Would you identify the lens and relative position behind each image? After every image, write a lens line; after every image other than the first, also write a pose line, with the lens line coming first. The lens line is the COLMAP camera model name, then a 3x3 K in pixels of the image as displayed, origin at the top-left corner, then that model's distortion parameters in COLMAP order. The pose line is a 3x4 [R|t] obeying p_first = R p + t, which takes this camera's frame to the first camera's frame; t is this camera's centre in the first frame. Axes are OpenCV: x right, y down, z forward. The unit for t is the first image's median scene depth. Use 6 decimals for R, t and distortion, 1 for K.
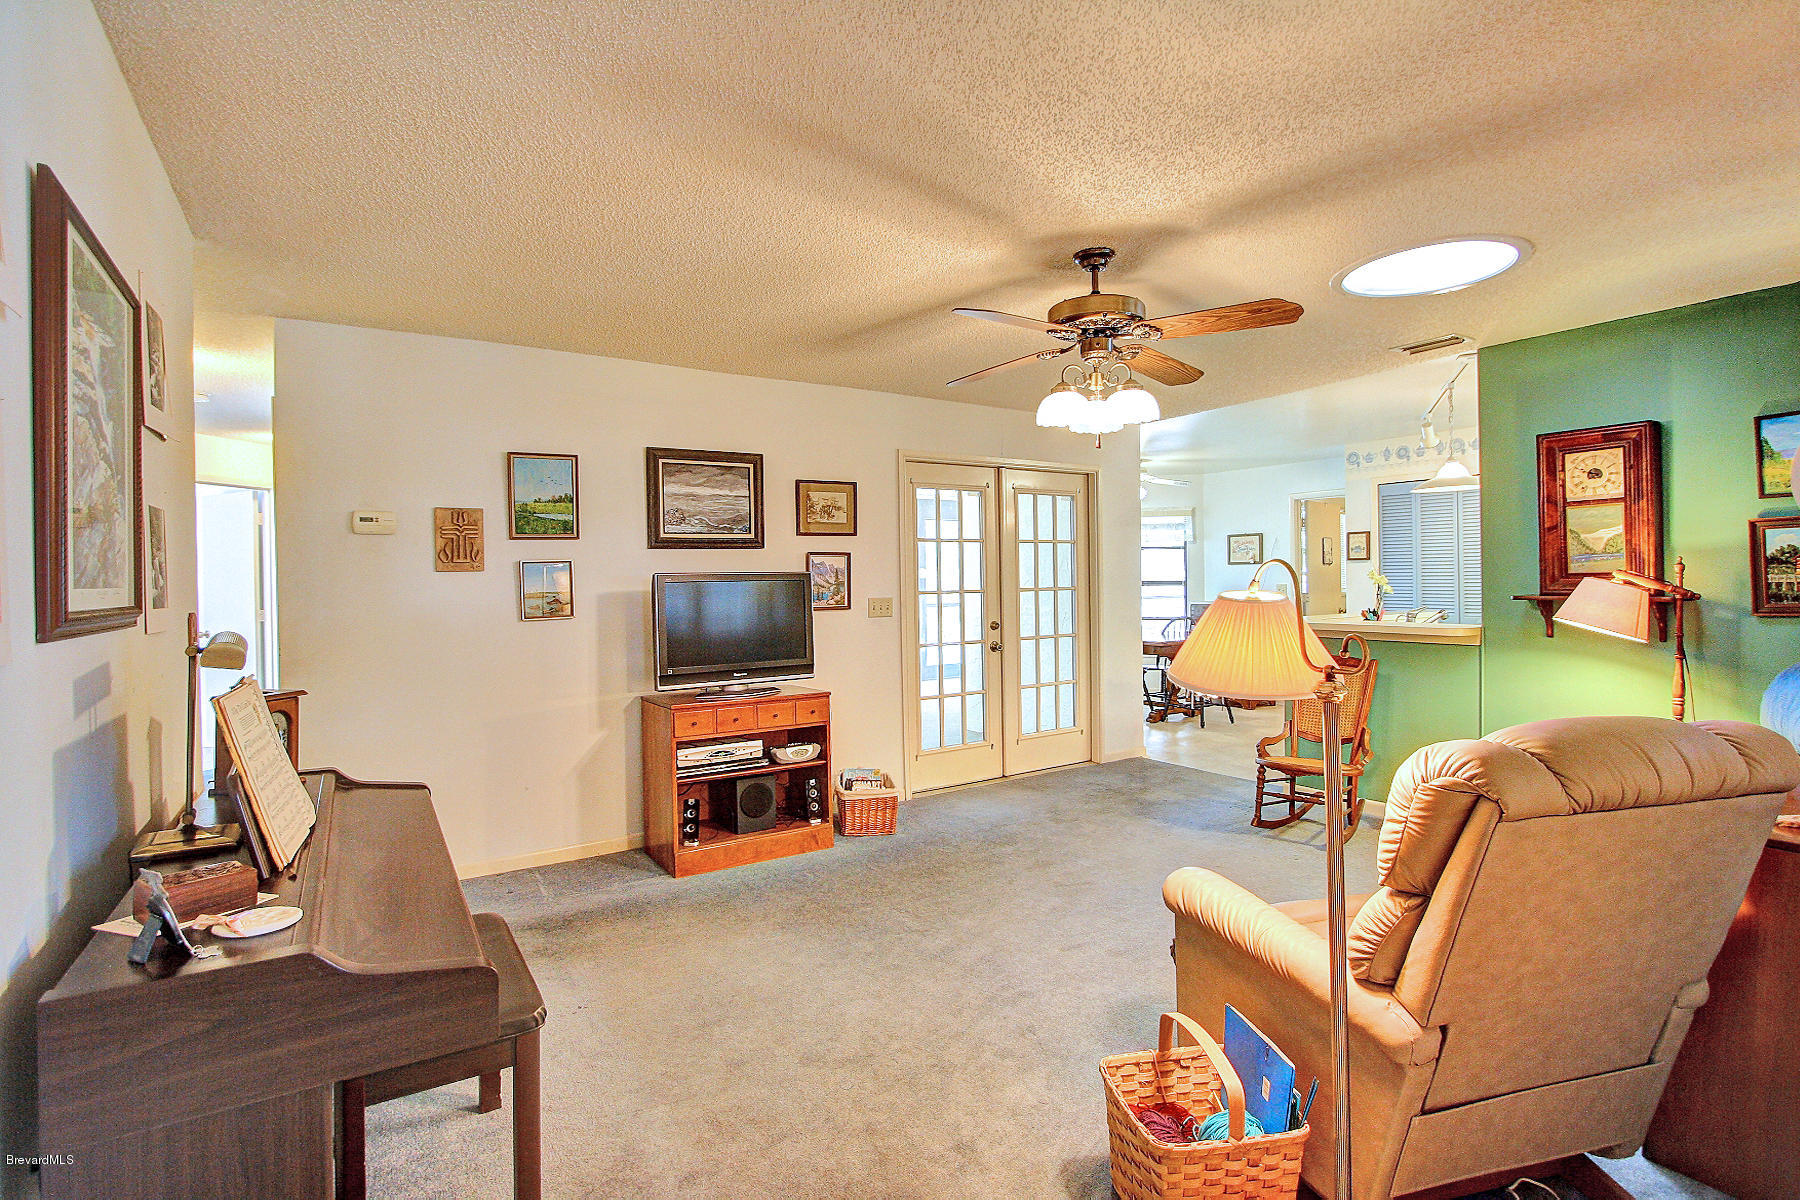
lens RADIAL K [[845.8, 0, 900.9], [0, 845.8, 593.2], [0, 0, 1]] dist [-0.016317, -0.001595]
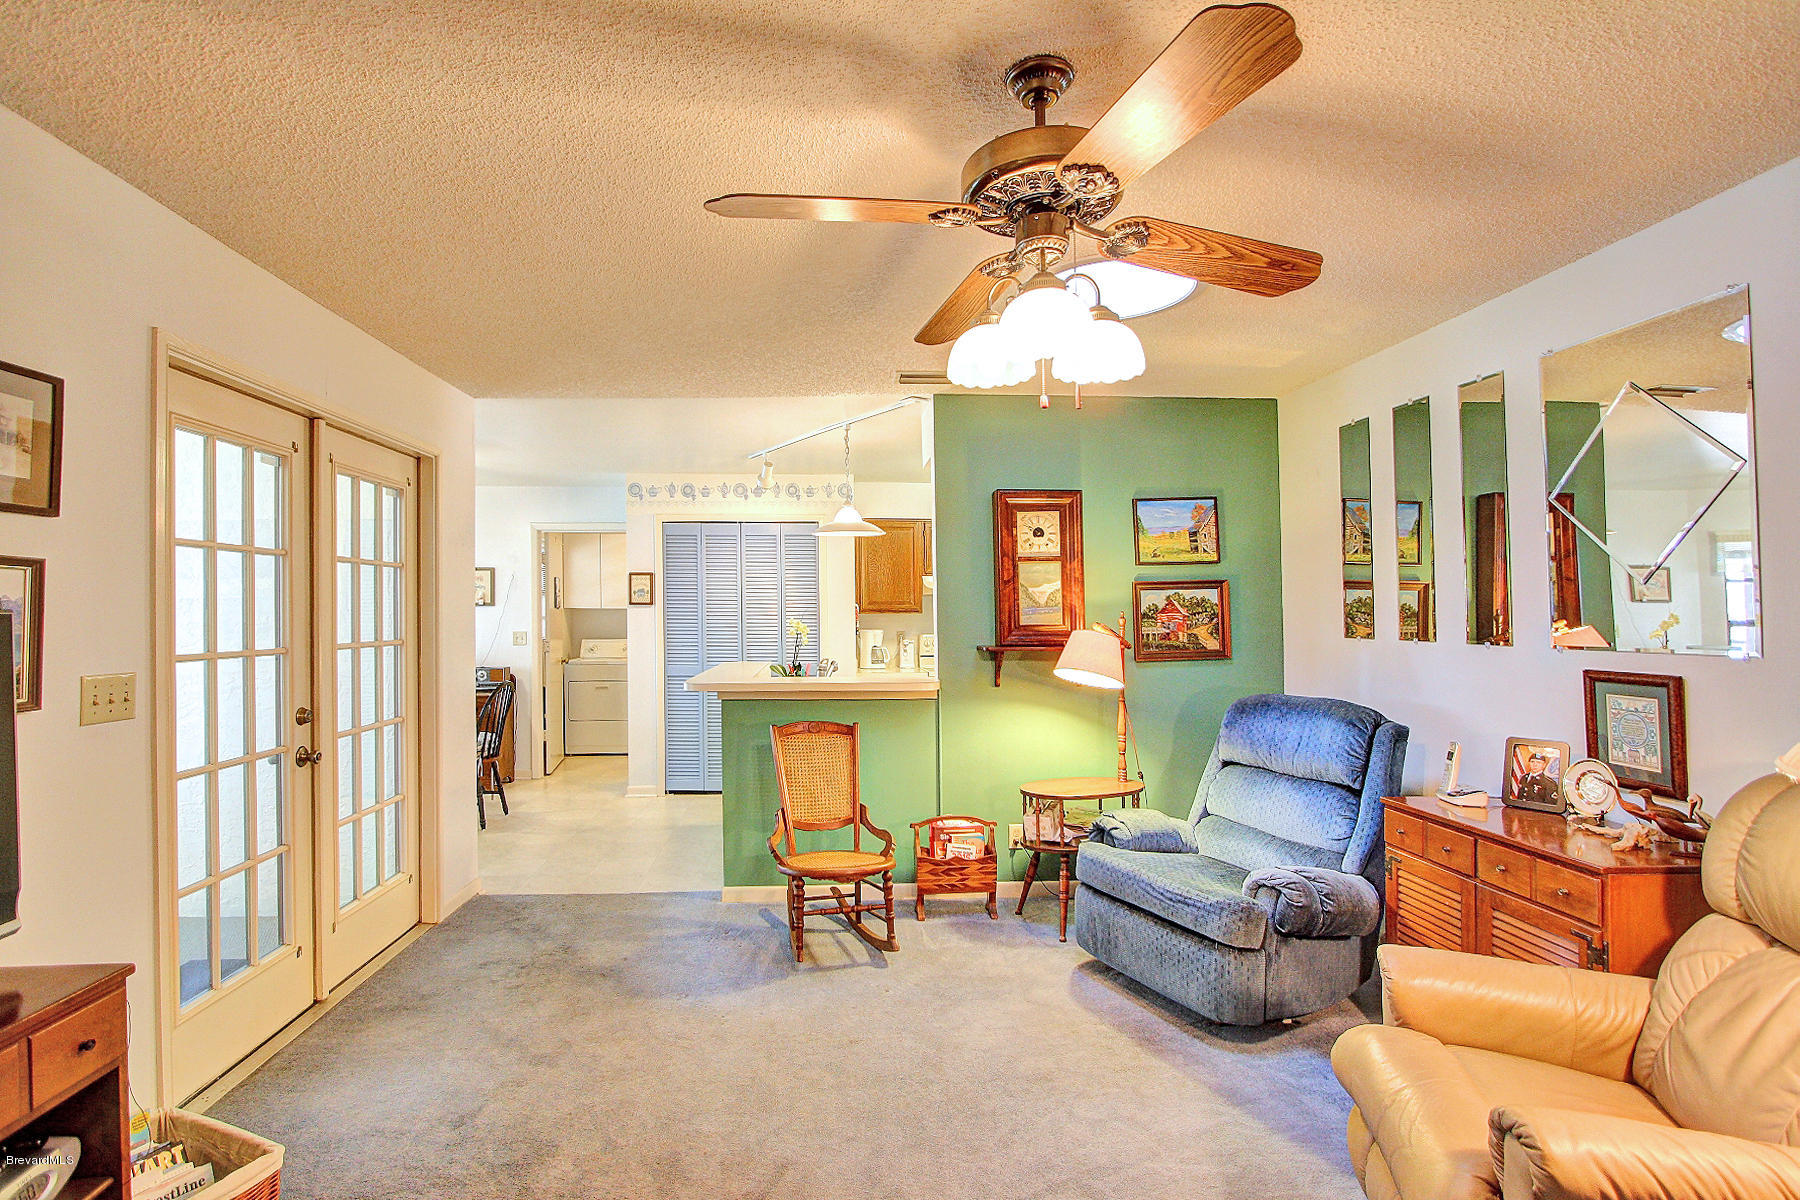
lens RADIAL K [[894.1, 0, 899.2], [0, 894.1, 604.1], [0, 0, 1]] dist [-0.002906, 0.000669]
pose [[0.516443, 0.024370, 0.855974, -0.216493], [0.006913, 0.999444, -0.032625, -0.013240], [-0.856293, 0.022767, 0.515988, 0.500612]]
